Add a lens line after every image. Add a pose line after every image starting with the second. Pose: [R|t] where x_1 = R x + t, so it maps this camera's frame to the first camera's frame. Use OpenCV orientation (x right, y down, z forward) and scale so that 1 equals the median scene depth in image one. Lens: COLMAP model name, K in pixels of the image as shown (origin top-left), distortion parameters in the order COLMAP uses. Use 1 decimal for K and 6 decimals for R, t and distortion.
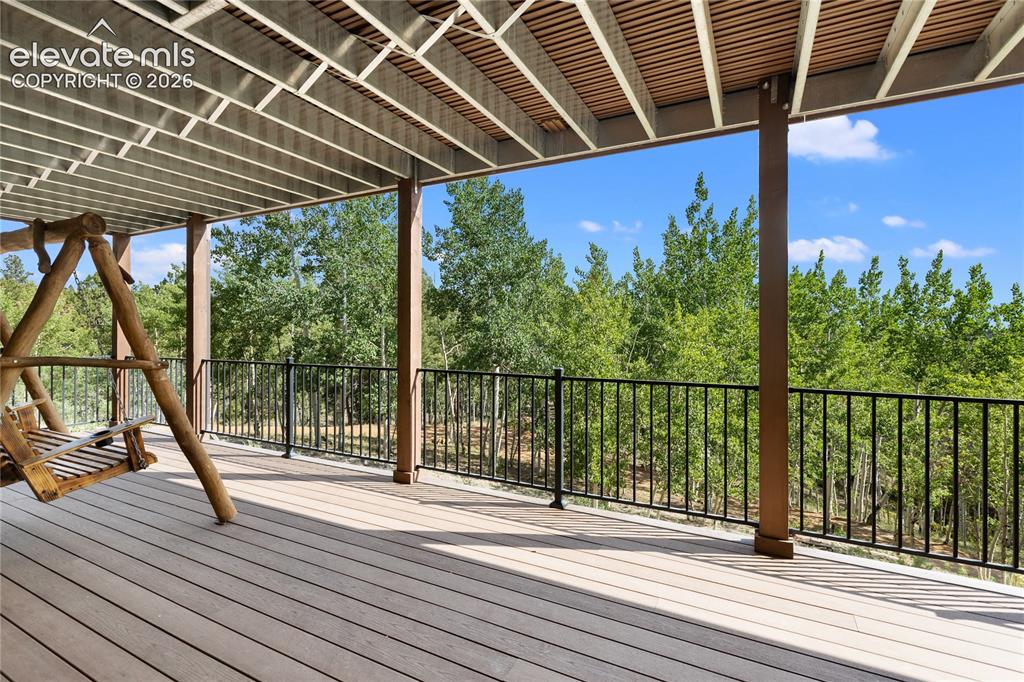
lens RADIAL K [[479.5, 0, 509.2], [0, 479.5, 336.2], [0, 0, 1]] dist [0.003517, -0.000880]
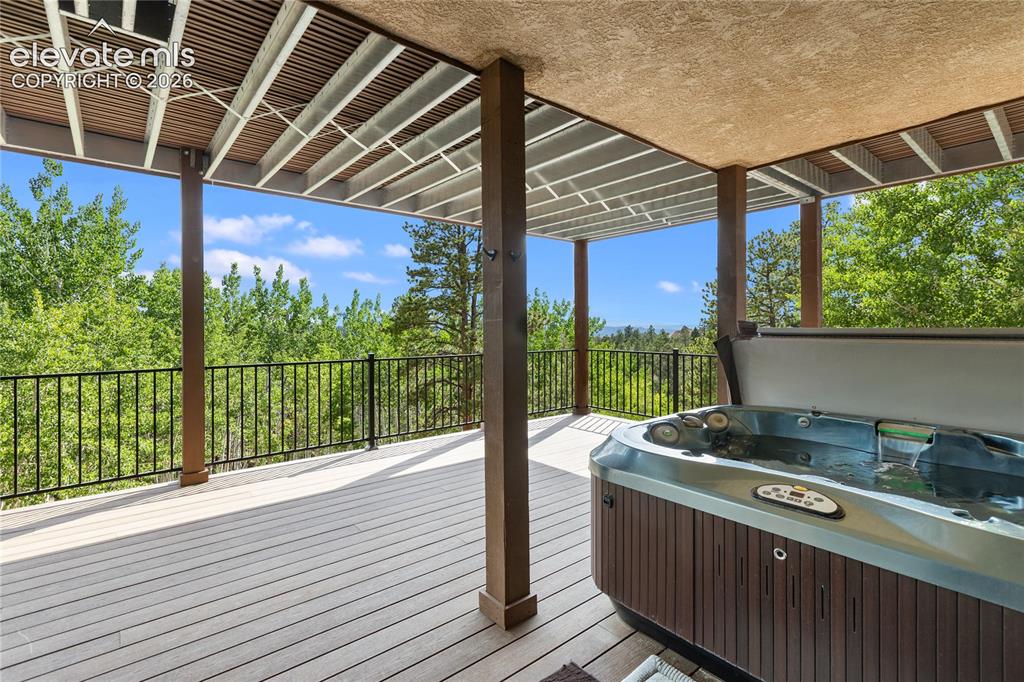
lens RADIAL K [[479.5, 0, 514.8], [0, 479.5, 322.8], [0, 0, 1]] dist [0.003517, -0.000880]
pose [[0.374945, 0.003275, 0.927041, -0.393518], [0.013633, 0.999866, -0.009046, 0.001933], [-0.926947, 0.016030, 0.374850, -0.394651]]
